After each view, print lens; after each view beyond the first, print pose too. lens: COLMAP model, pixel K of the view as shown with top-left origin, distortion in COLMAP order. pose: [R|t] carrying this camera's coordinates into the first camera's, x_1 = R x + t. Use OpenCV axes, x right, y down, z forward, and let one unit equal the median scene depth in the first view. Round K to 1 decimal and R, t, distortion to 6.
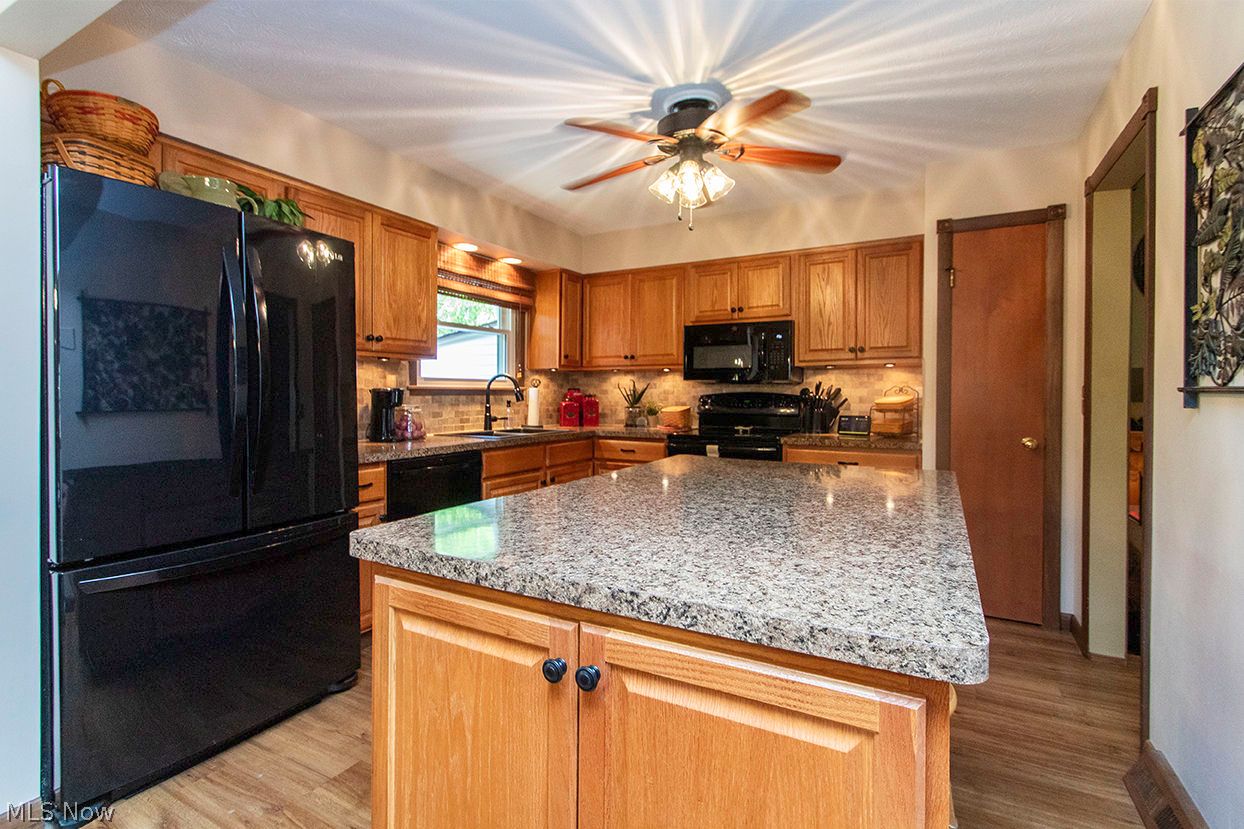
lens RADIAL K [[579.6, 0, 607.6], [0, 579.6, 393.2], [0, 0, 1]] dist [-0.001636, 0.000202]
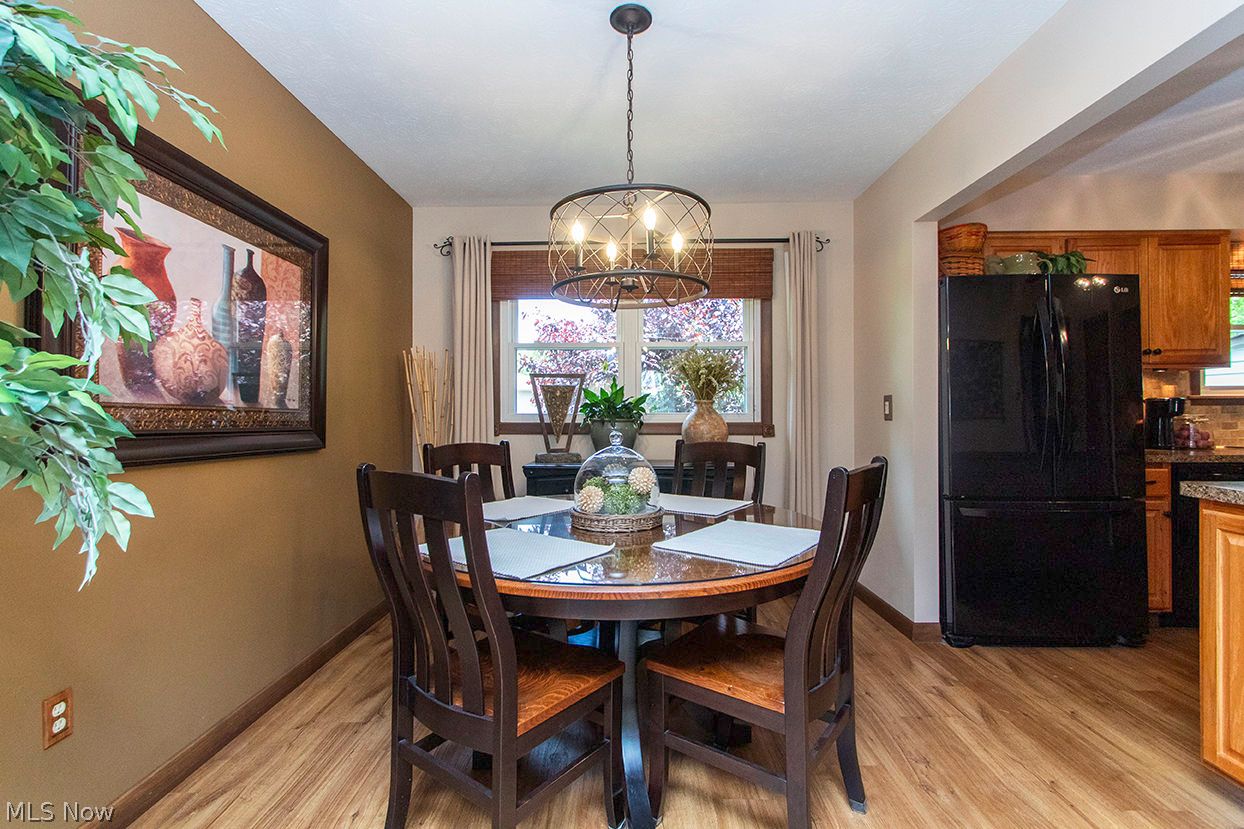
lens RADIAL K [[579.6, 0, 615.6], [0, 579.6, 411.1], [0, 0, 1]] dist [-0.001636, 0.000202]
pose [[0.469701, -0.005595, -0.882808, 0.074378], [0.004612, 0.999982, -0.003884, 0.014596], [0.882813, -0.002247, 0.469718, -0.357465]]
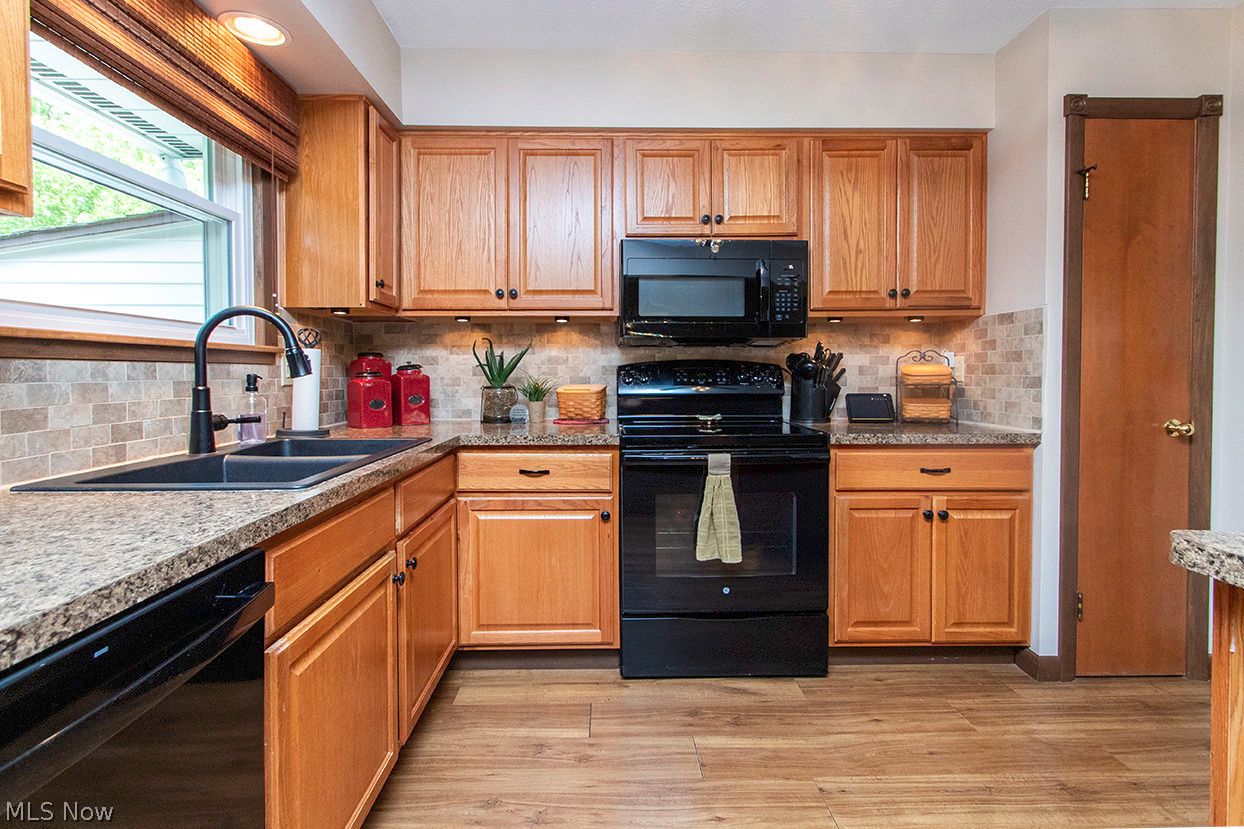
lens RADIAL K [[579.6, 0, 612.2], [0, 579.6, 391.3], [0, 0, 1]] dist [-0.001636, 0.000202]
pose [[0.860170, -0.019689, 0.509627, -0.203074], [0.003486, 0.999458, 0.032730, 0.014192], [-0.509995, -0.026377, 0.859773, 0.642525]]
